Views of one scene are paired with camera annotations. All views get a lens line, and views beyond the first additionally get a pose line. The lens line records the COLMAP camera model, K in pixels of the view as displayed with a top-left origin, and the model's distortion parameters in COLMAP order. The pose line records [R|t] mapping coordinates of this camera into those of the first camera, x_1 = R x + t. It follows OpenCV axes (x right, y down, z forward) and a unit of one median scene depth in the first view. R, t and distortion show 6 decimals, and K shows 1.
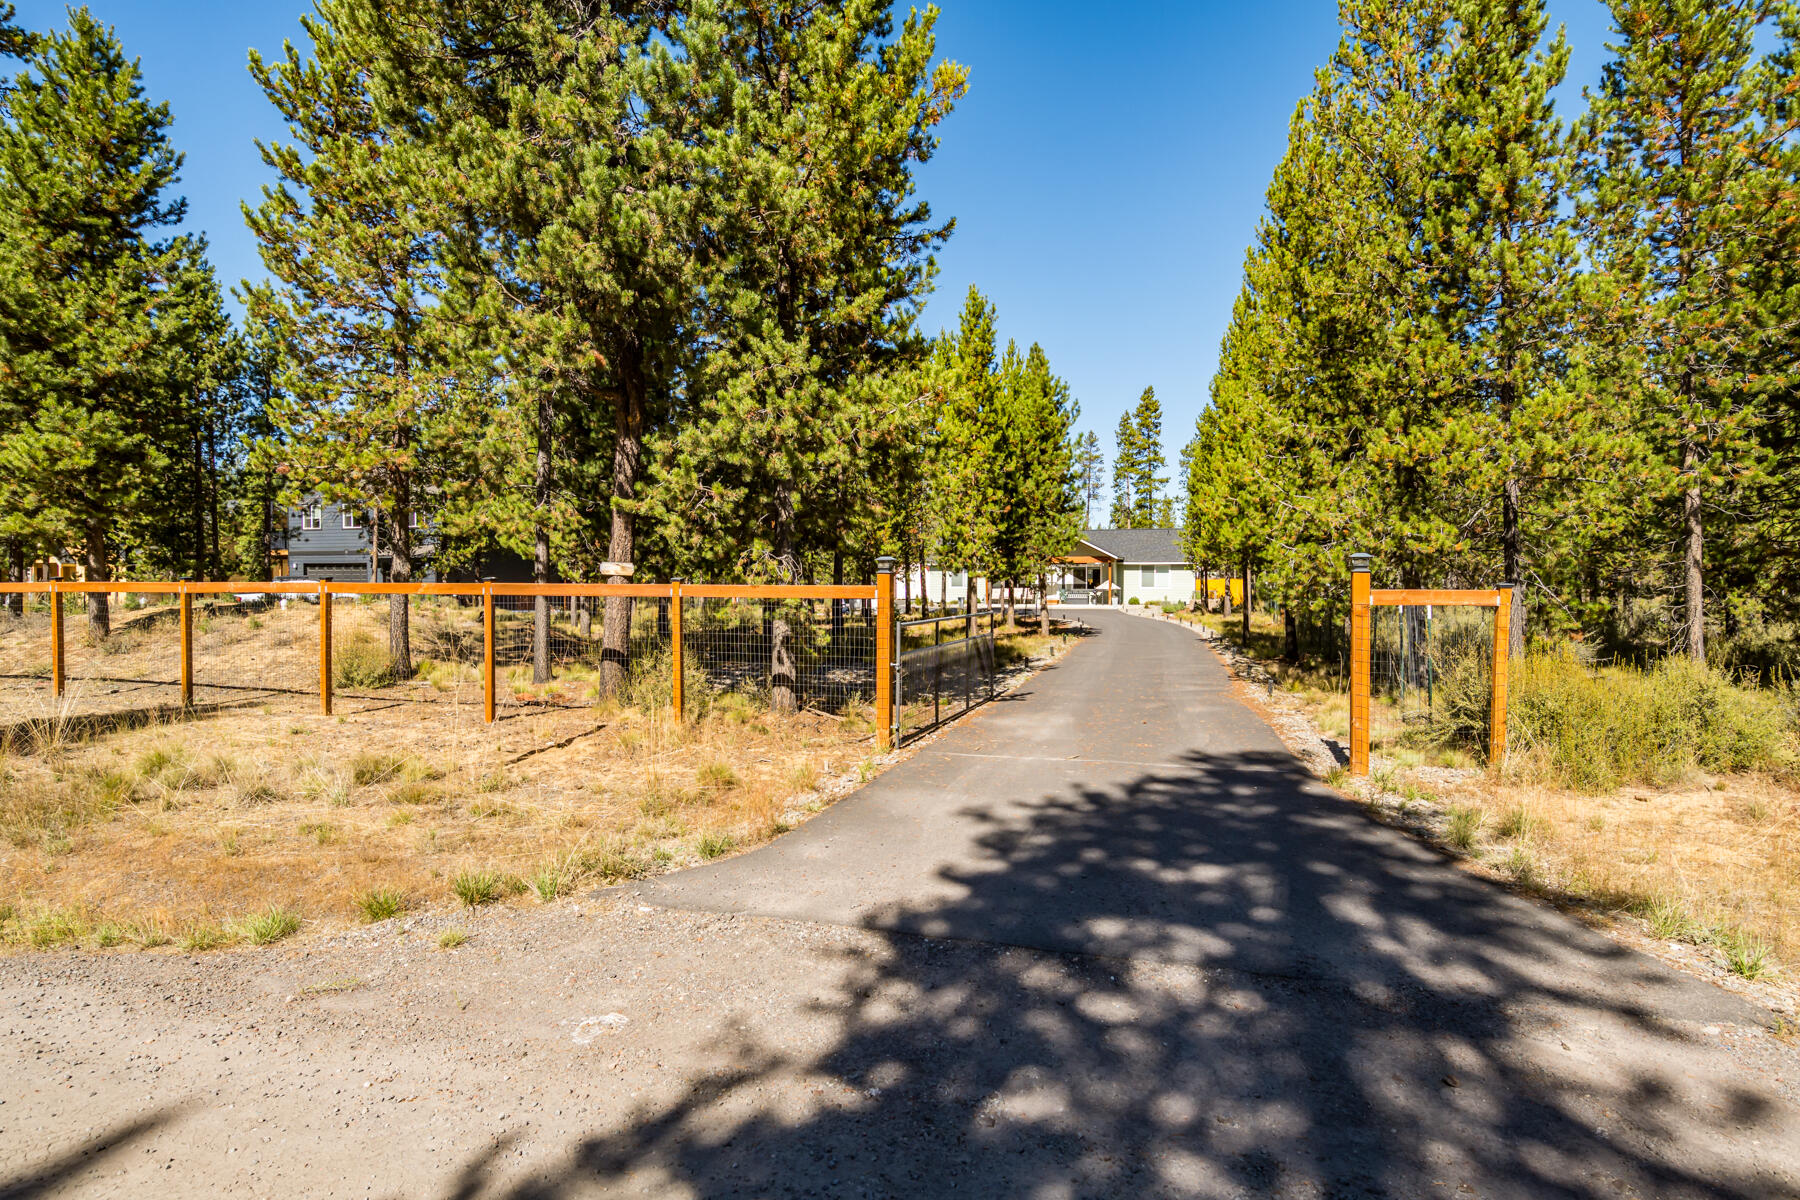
lens RADIAL K [[927.5, 0, 904.6], [0, 927.5, 592.2], [0, 0, 1]] dist [-0.000554, 0.000023]
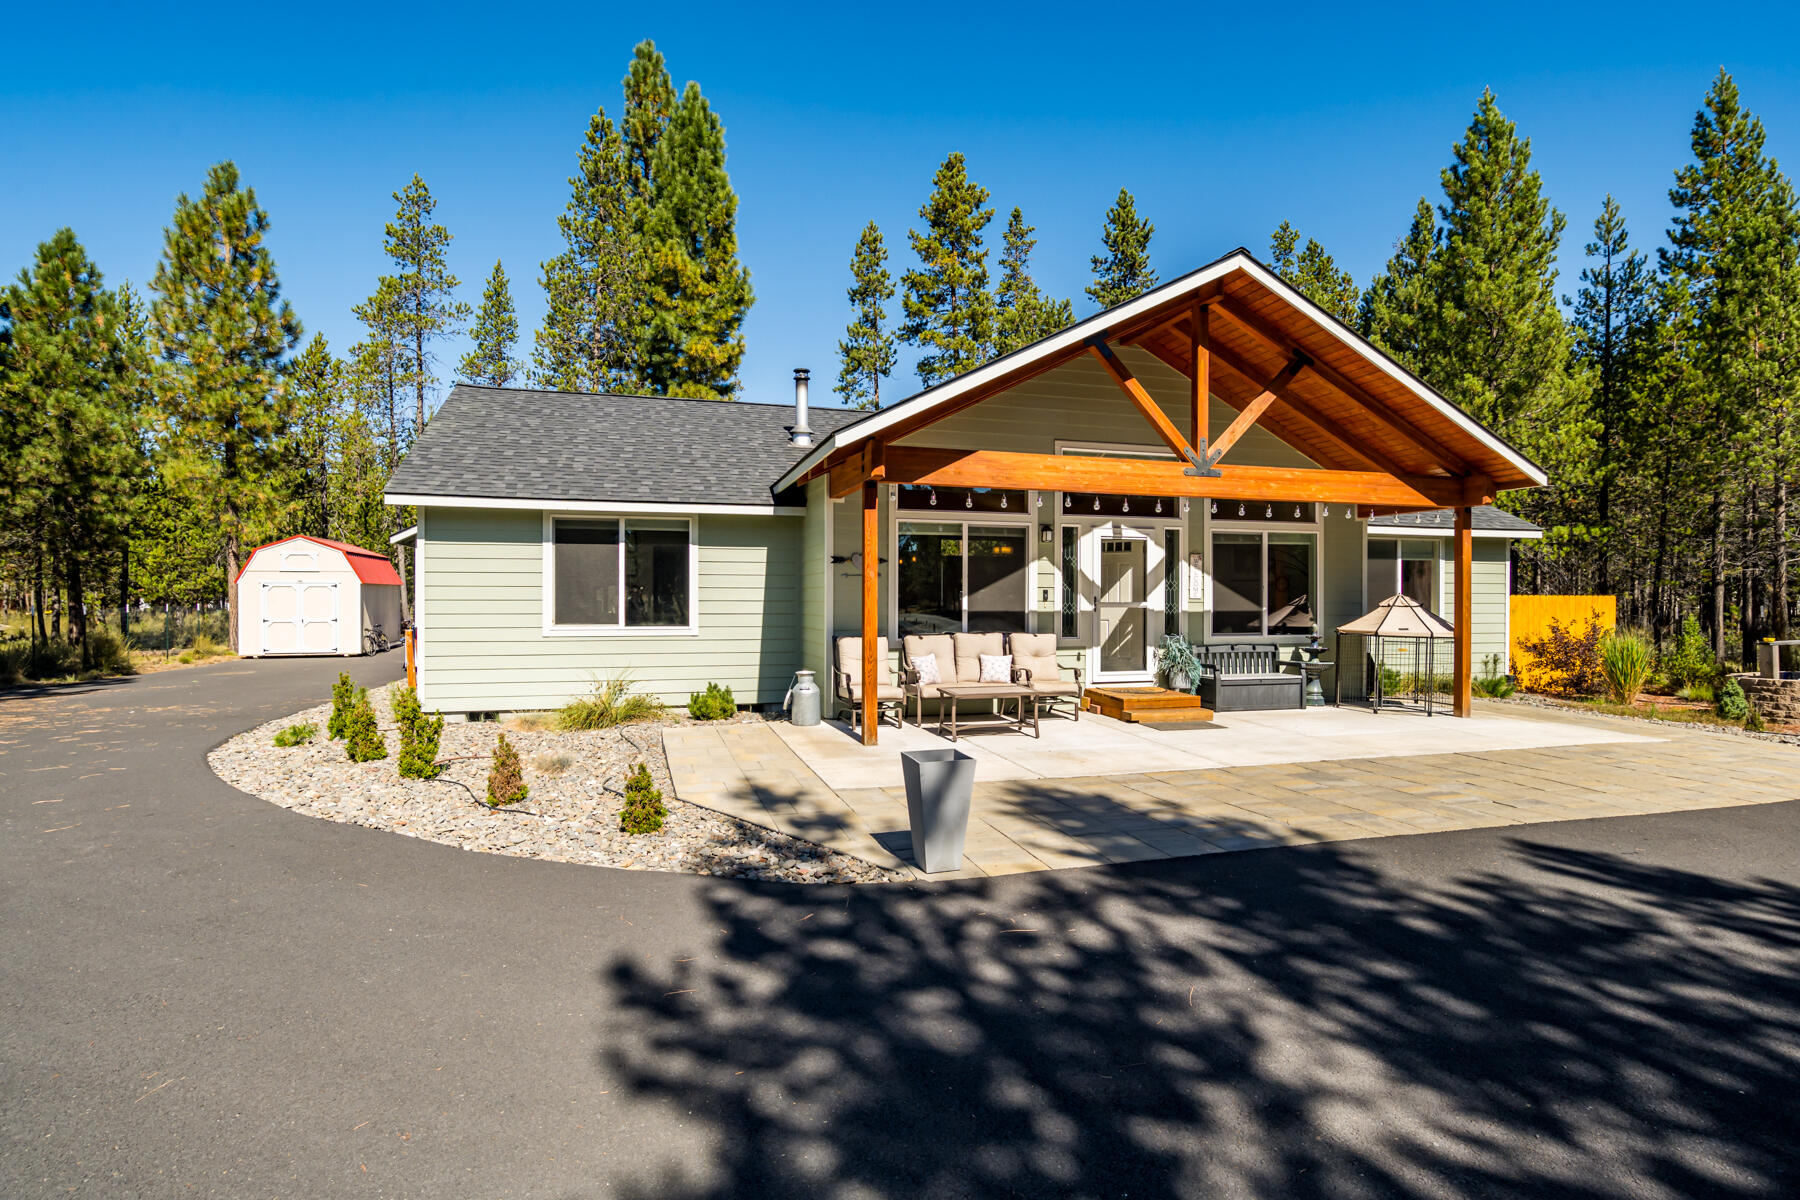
lens RADIAL K [[921.2, 0, 900.0], [0, 921.2, 600.0], [0, 0, 1]] dist [-0.017841, 0.011116]
pose [[0.824925, 0.006697, 0.565203, 0.015996], [0.003530, 0.999849, -0.016999, -0.038960], [-0.565232, 0.016018, 0.824777, 4.150792]]
